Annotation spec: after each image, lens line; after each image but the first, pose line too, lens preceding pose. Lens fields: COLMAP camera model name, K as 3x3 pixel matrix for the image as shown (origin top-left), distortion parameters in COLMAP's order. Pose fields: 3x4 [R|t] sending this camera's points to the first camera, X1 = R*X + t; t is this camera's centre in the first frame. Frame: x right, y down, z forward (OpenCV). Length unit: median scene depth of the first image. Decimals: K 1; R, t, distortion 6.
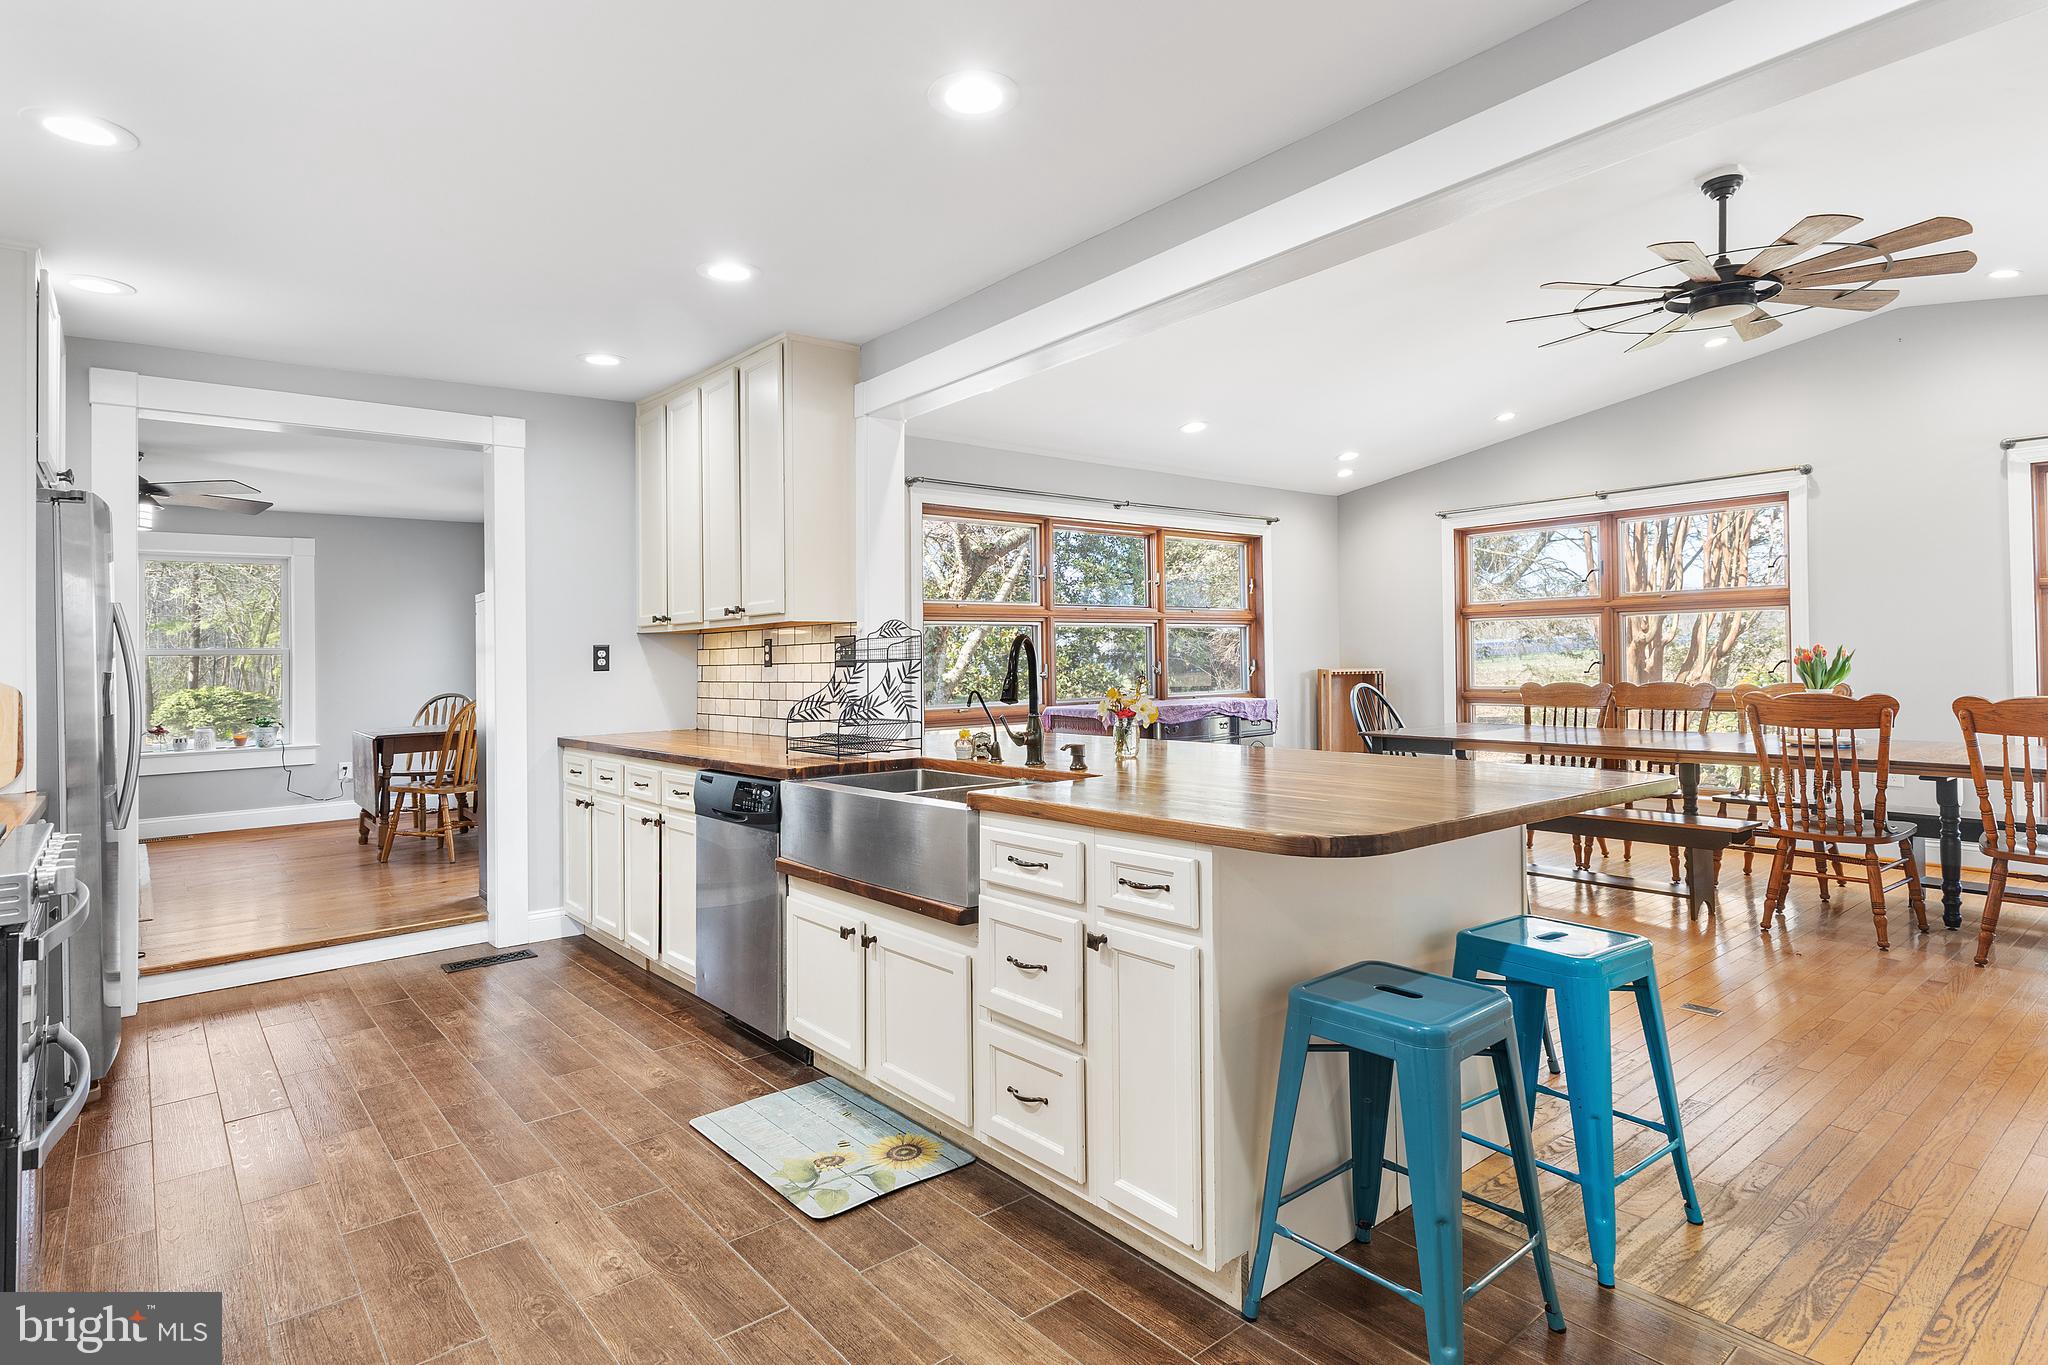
lens RADIAL K [[1049.3, 0, 1058.6], [0, 1049.3, 686.3], [0, 0, 1]] dist [-0.001309, -0.000877]
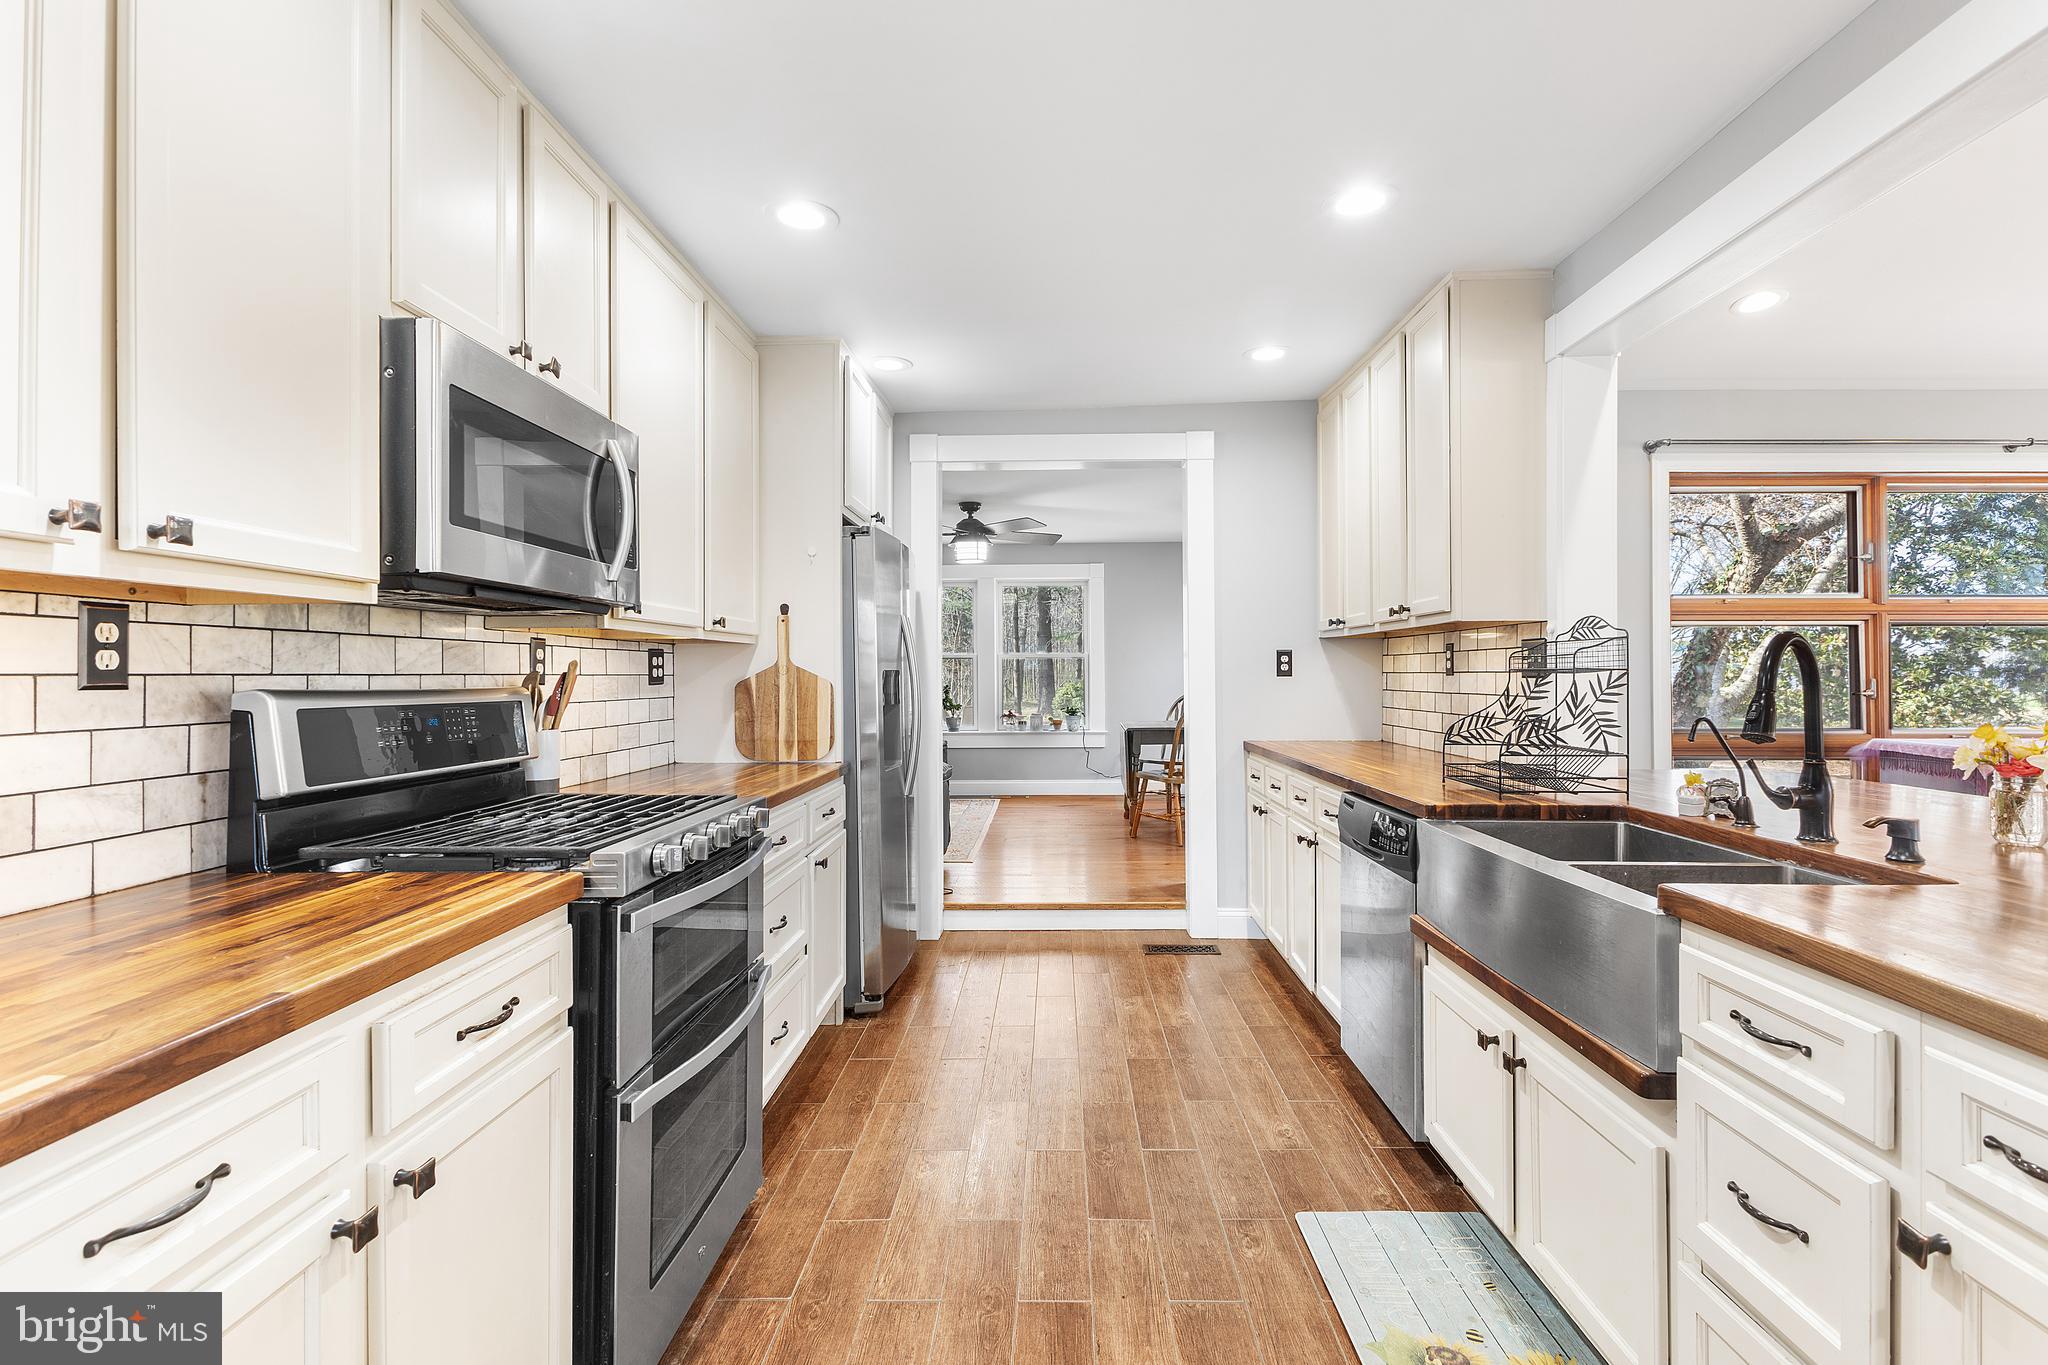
lens RADIAL K [[987.1, 0, 1066.9], [0, 987.1, 658.6], [0, 0, 1]] dist [0.002488, -0.000720]
pose [[0.758469, 0.007547, -0.651666, 0.019039], [-0.029126, 0.999326, -0.022325, -0.006485], [0.651058, 0.035913, 0.758178, 0.226676]]
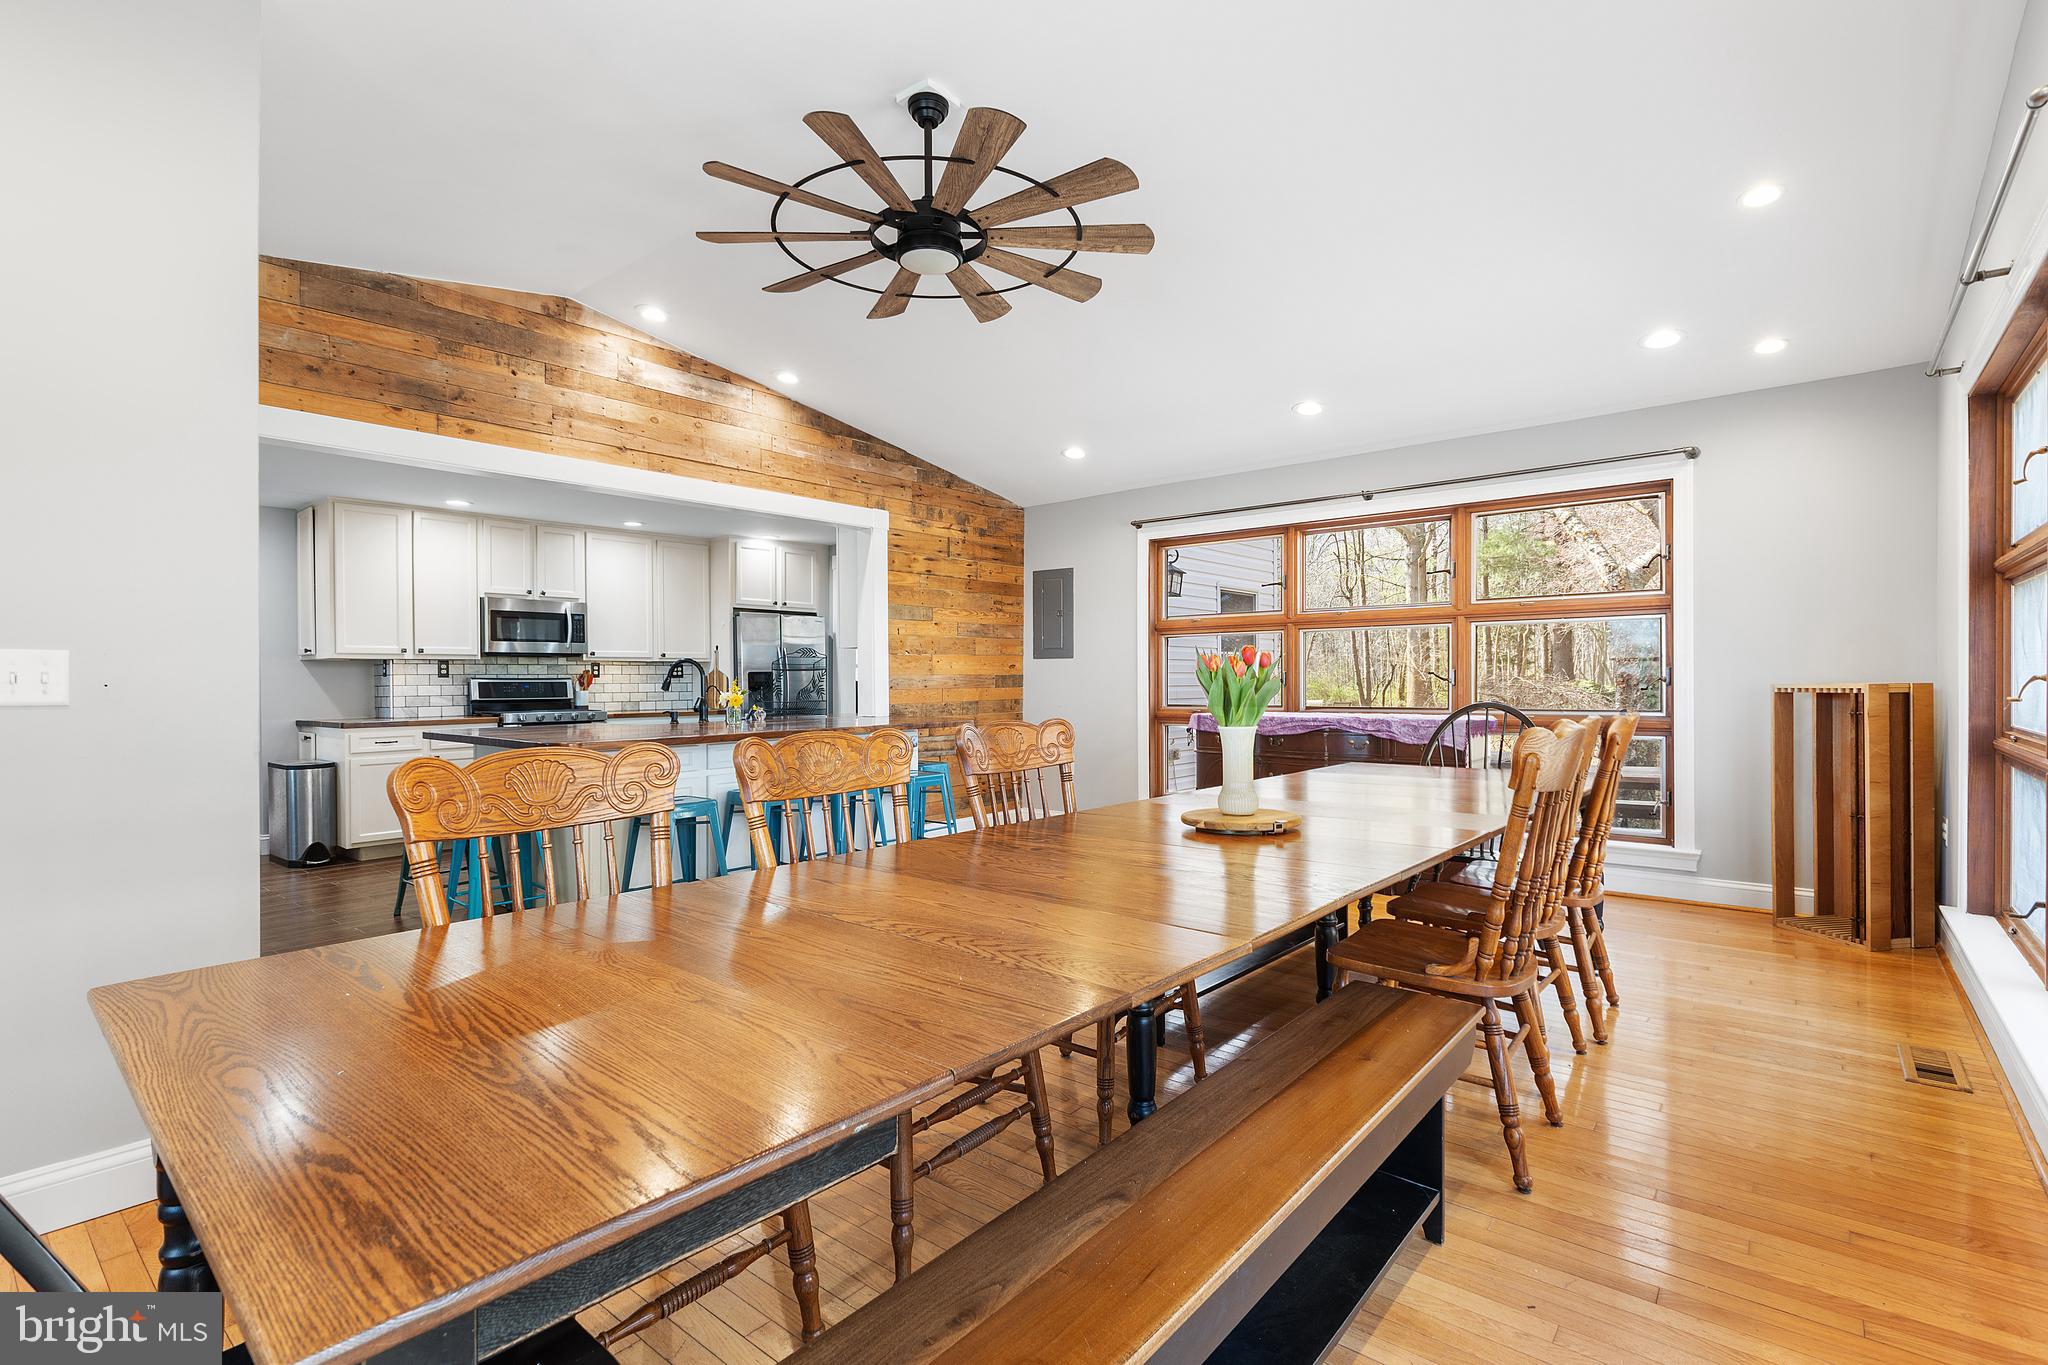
lens RADIAL K [[966.9, 0, 983.0], [0, 966.9, 679.7], [0, 0, 1]] dist [0.000524, 0.017559]
pose [[0.145538, 0.020682, -0.989136, 1.786817], [-0.021631, 0.999609, 0.017719, -0.050824], [0.989116, 0.018818, 0.145929, 1.176595]]
